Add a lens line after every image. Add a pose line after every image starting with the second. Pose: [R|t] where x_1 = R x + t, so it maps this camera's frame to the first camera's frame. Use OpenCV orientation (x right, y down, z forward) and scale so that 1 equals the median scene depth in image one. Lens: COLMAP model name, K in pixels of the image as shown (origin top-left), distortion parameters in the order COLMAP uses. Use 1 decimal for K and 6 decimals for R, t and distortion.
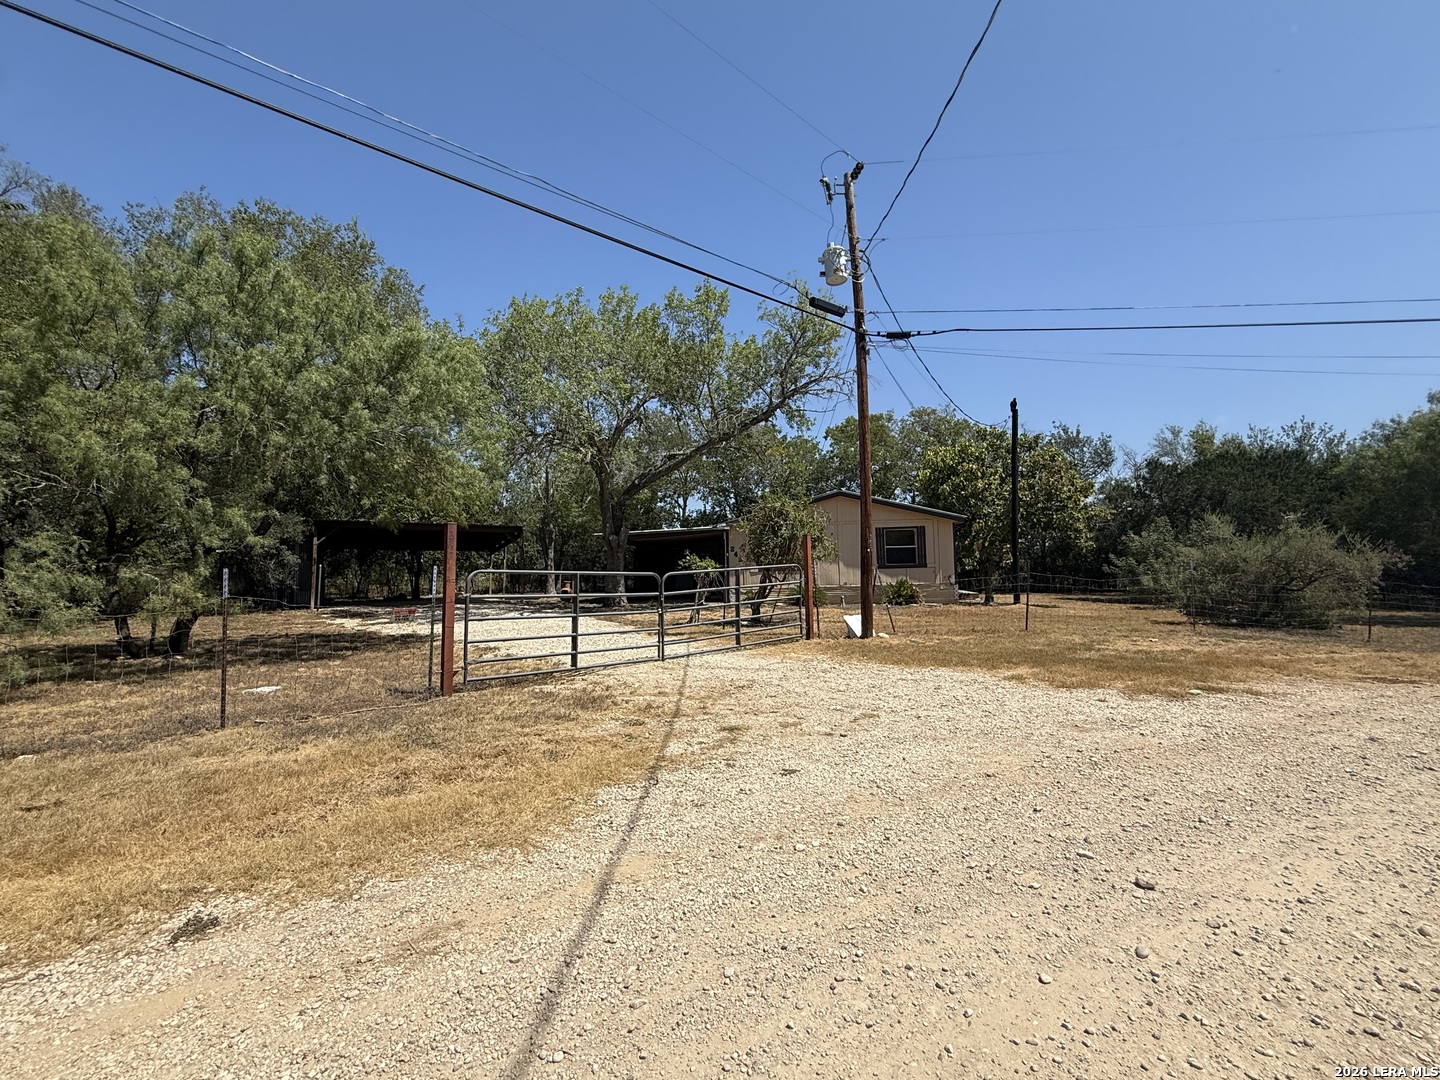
lens RADIAL K [[666.3, 0, 721.3], [0, 666.3, 530.6], [0, 0, 1]] dist [0.001871, 0.000128]
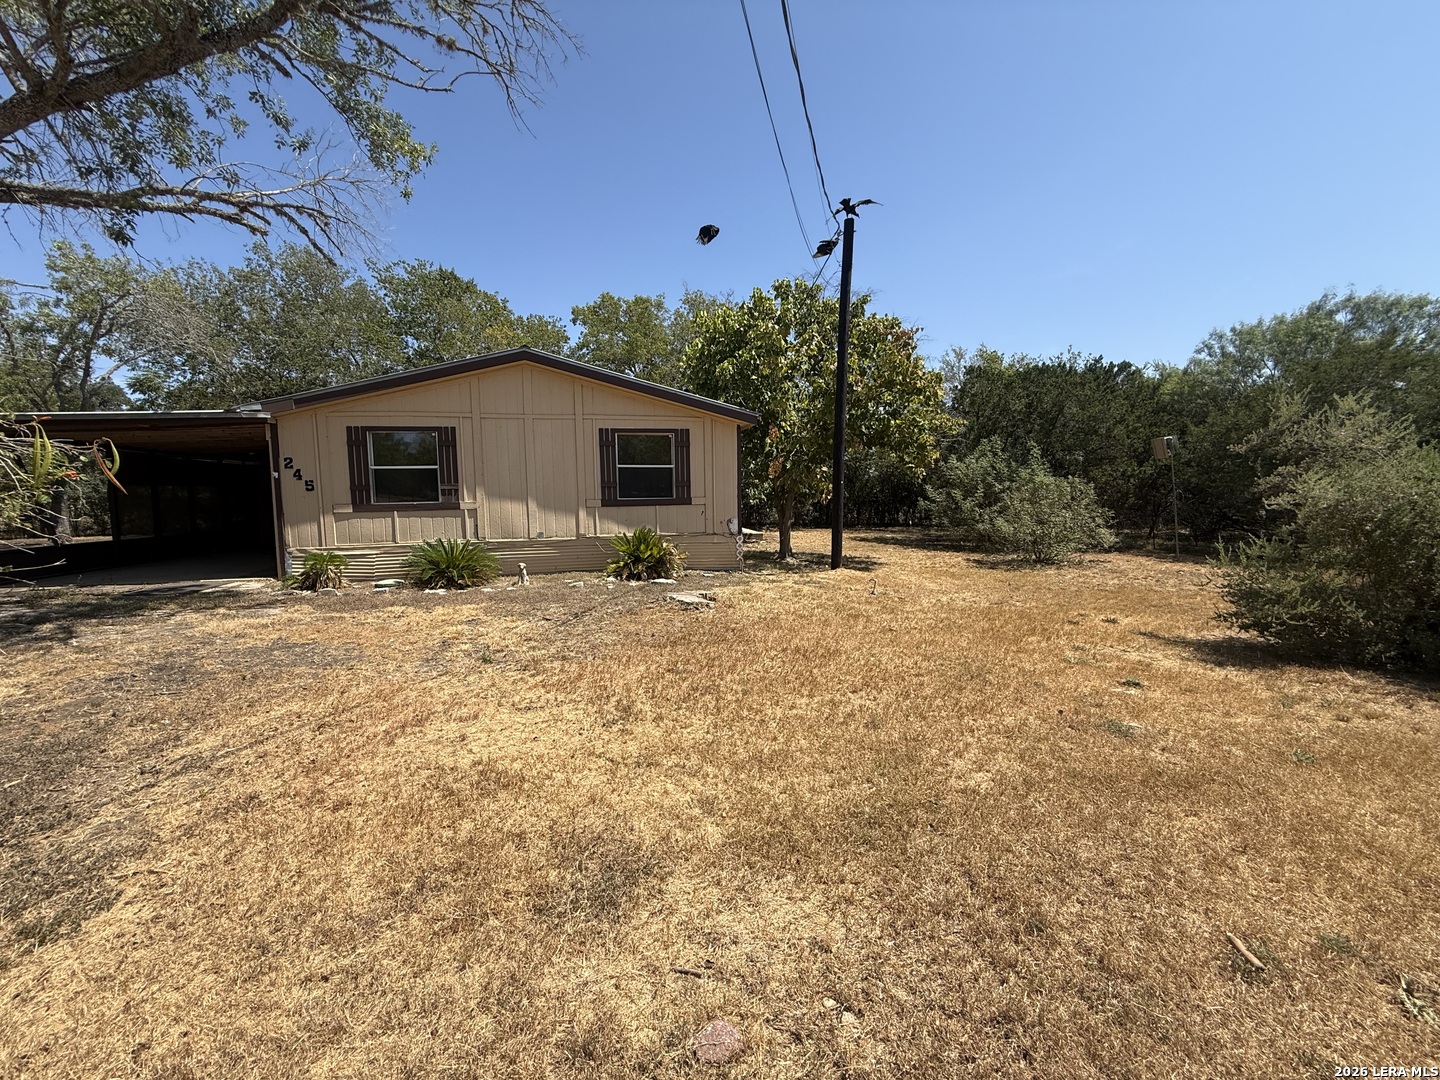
lens RADIAL K [[573.2, 0, 717.7], [0, 573.2, 541.1], [0, 0, 1]] dist [-0.002058, 0.000445]
pose [[0.950390, -0.016200, 0.310639, 0.181313], [-0.027363, 0.990418, 0.135366, 0.019730], [-0.309855, -0.137150, 0.940840, 0.540715]]
